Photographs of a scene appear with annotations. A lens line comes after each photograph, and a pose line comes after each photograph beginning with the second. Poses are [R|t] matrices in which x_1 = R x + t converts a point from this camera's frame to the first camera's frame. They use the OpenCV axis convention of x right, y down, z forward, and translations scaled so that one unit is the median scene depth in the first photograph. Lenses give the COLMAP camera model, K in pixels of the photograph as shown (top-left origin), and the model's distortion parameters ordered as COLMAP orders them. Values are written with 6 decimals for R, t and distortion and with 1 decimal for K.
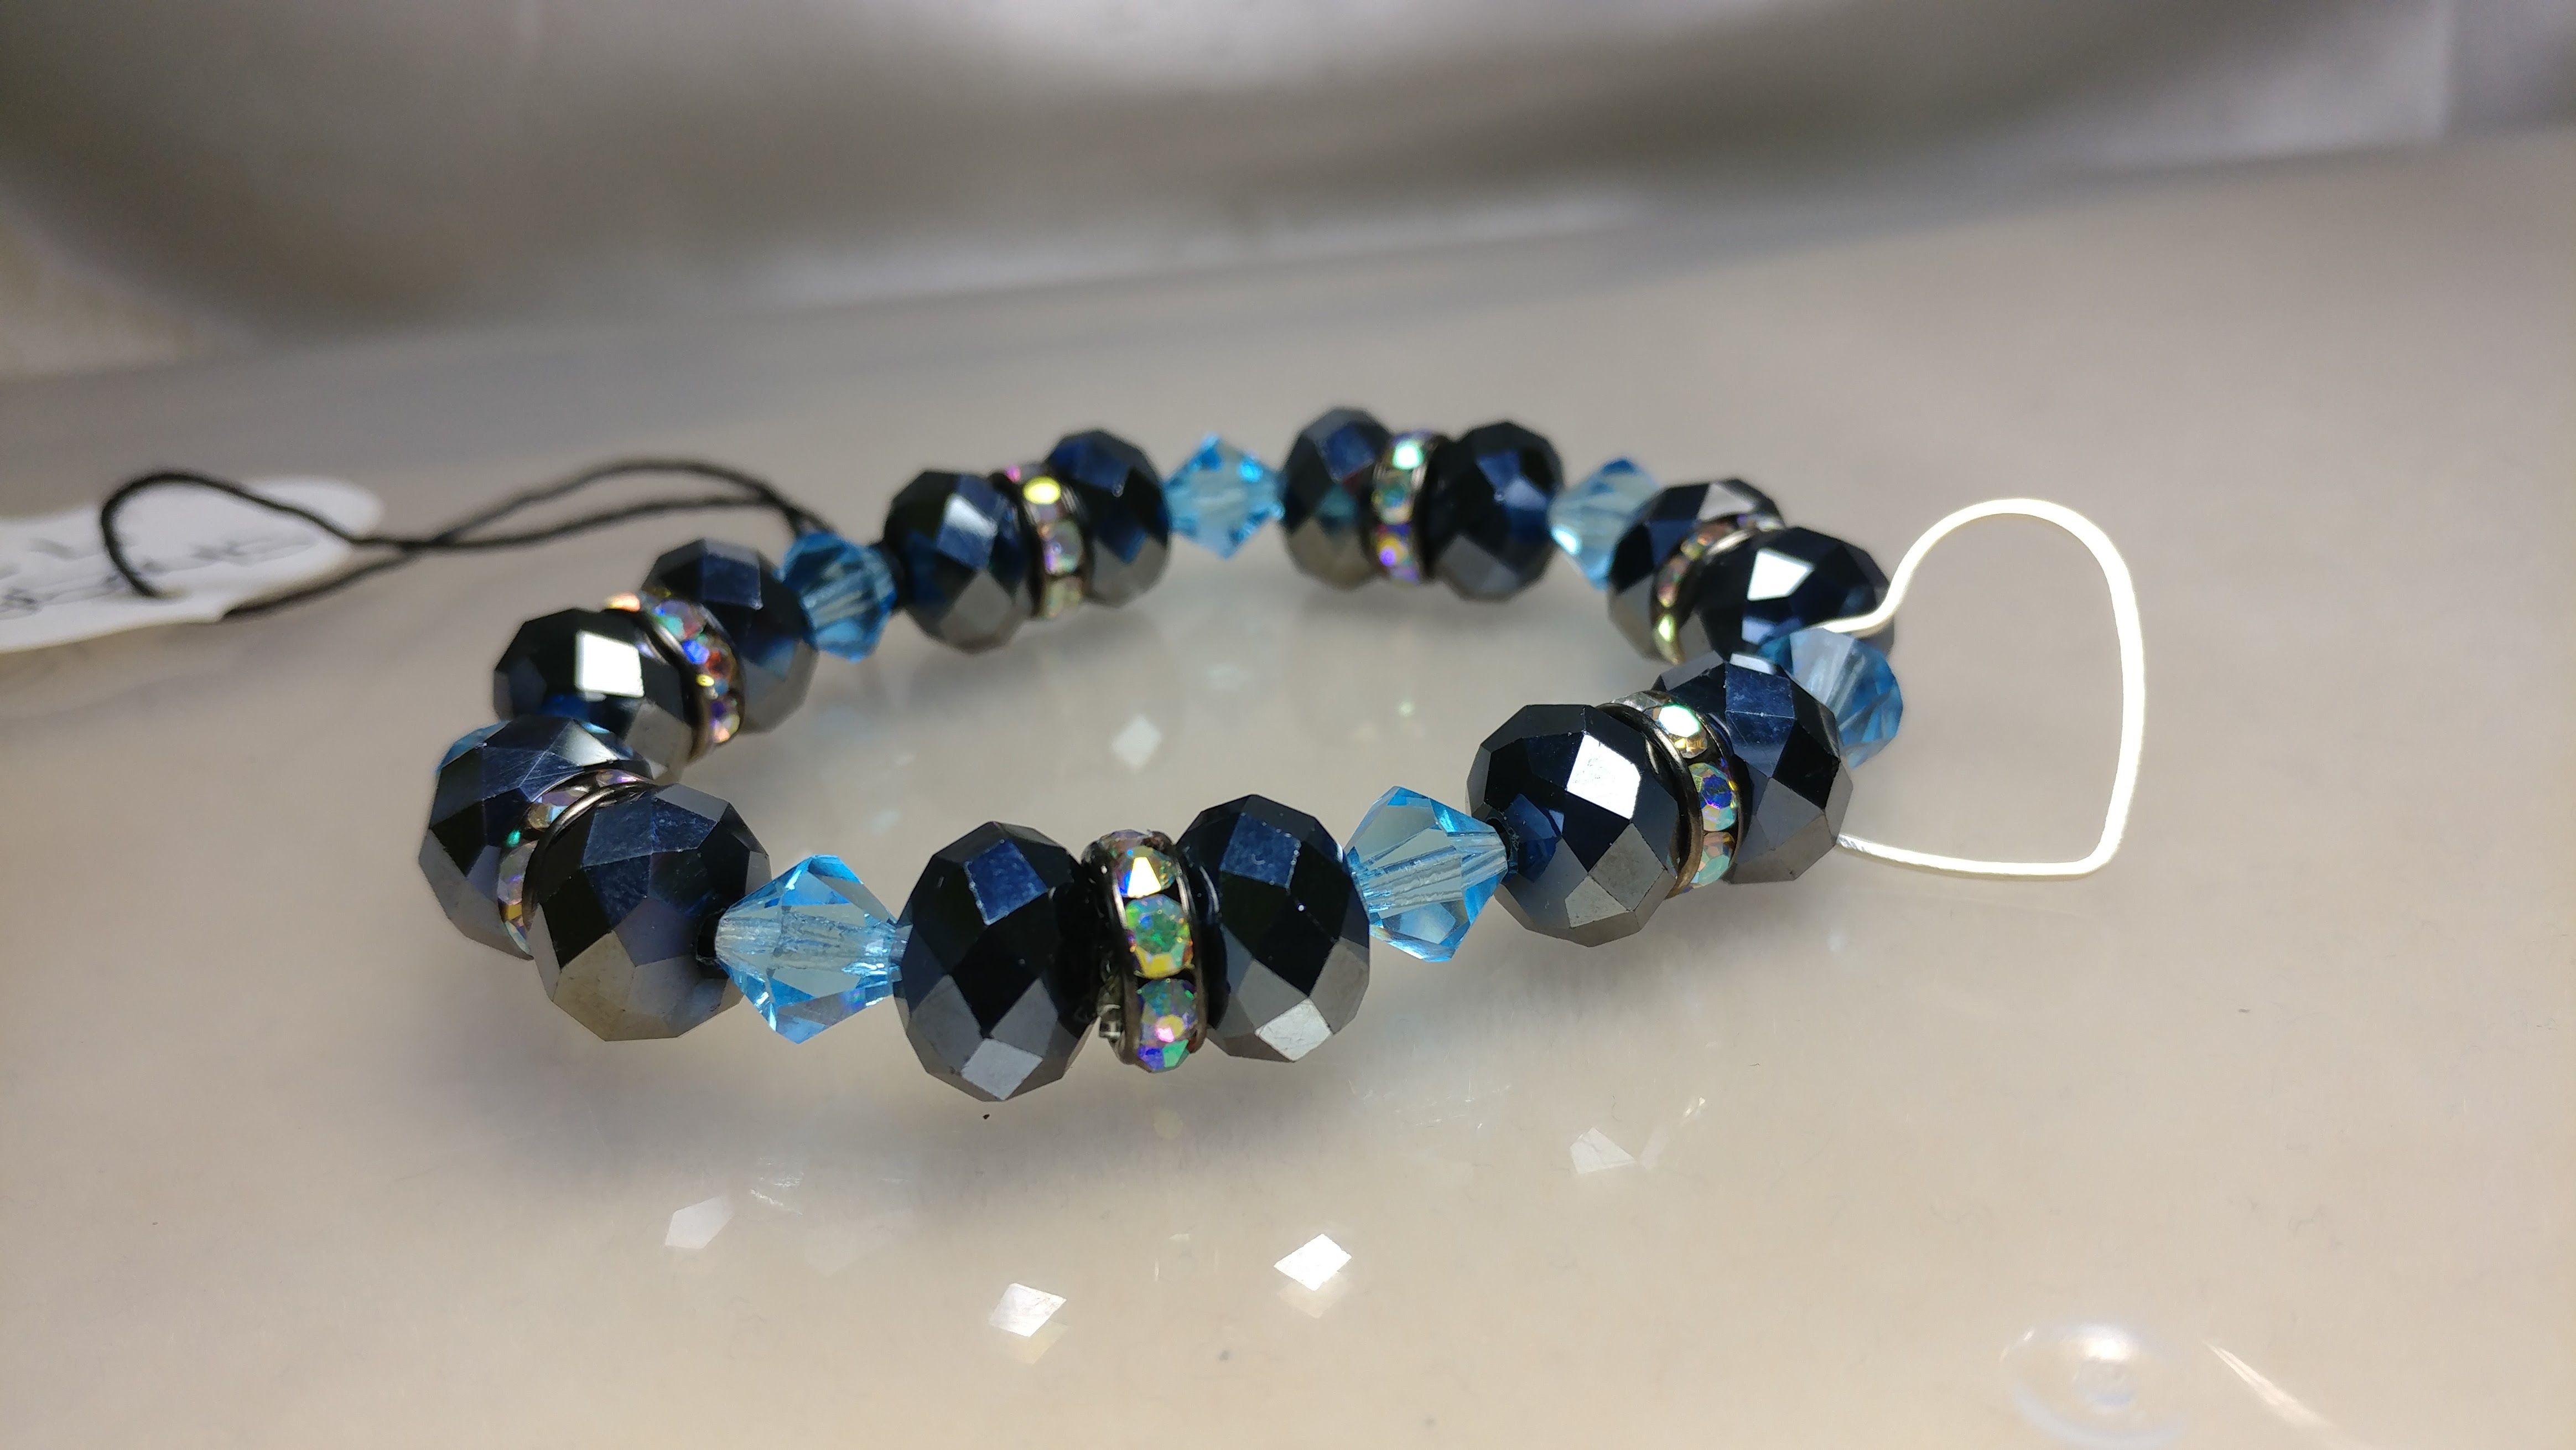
lens RADIAL K [[1961.8, 0, 1281.3], [0, 1961.8, 737.2], [0, 0, 1]] dist [-0.026370, -0.009656]
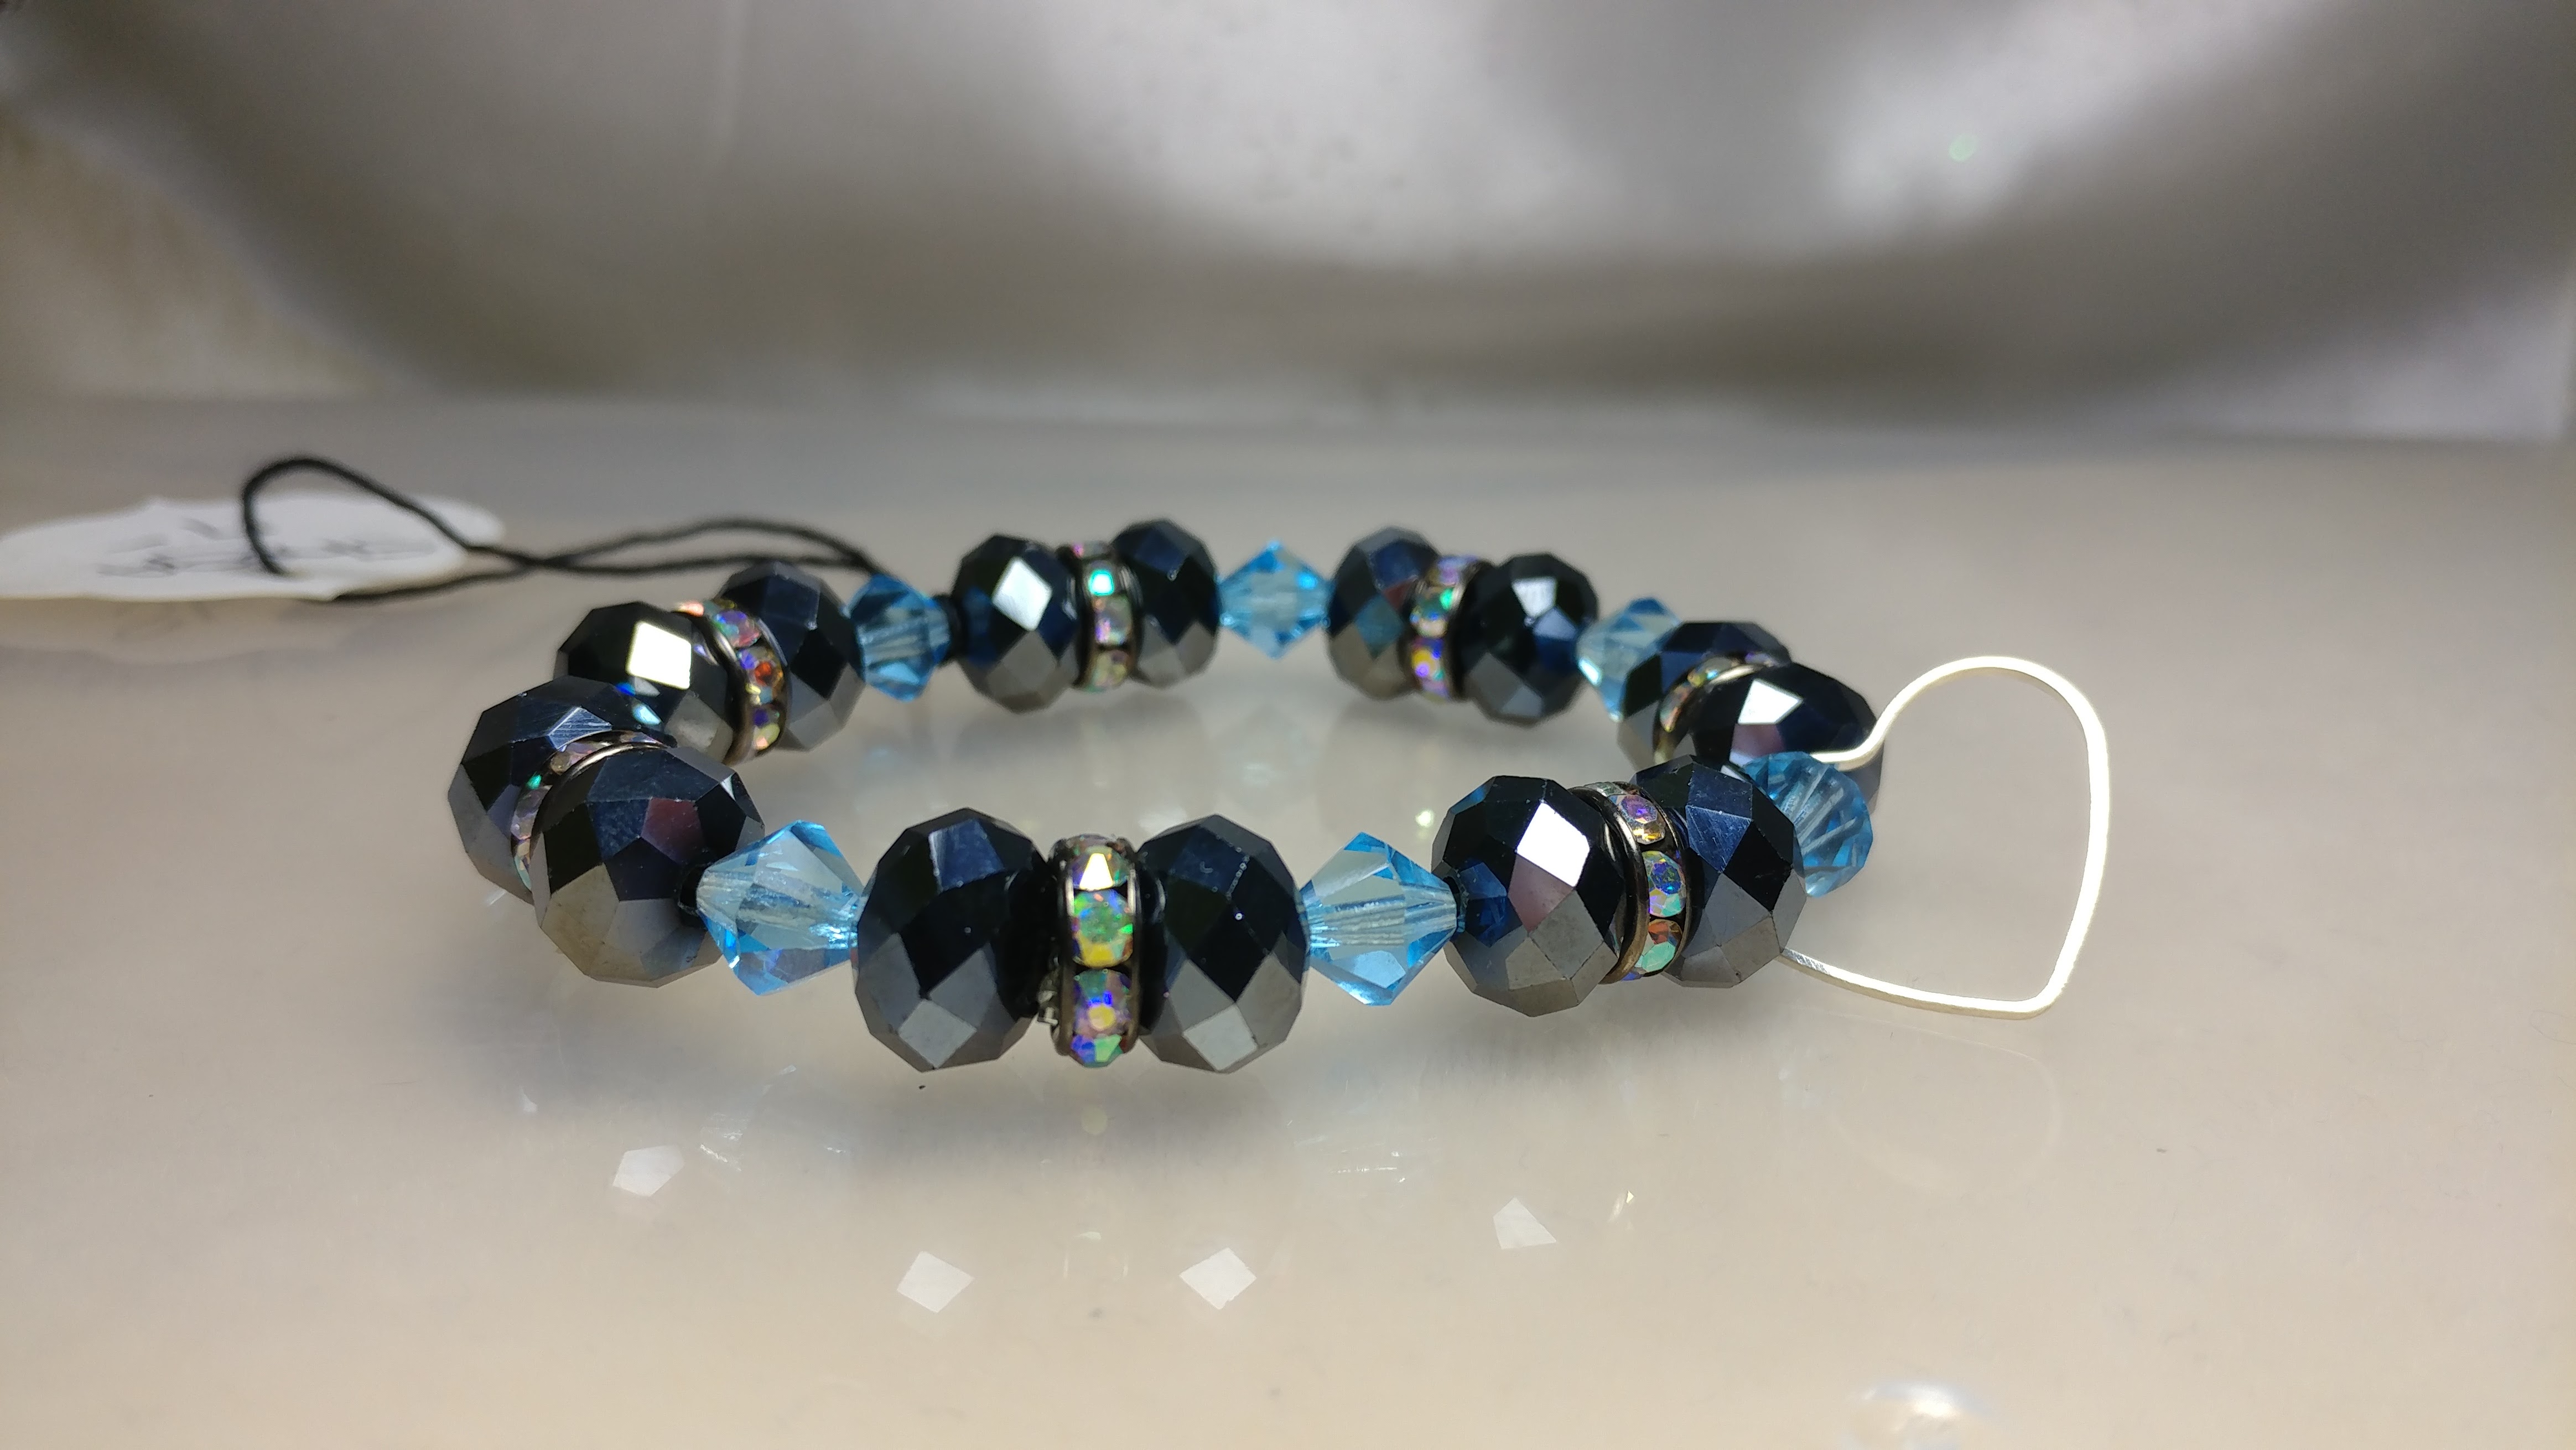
lens RADIAL K [[1949.5, 0, 1299.2], [0, 1949.5, 717.3], [0, 0, 1]] dist [0.001426, -0.085945]
pose [[0.991191, 0.117558, -0.060998, 0.077595], [-0.123711, 0.986260, -0.109489, 0.075863], [0.047289, 0.116070, 0.992115, -0.041933]]
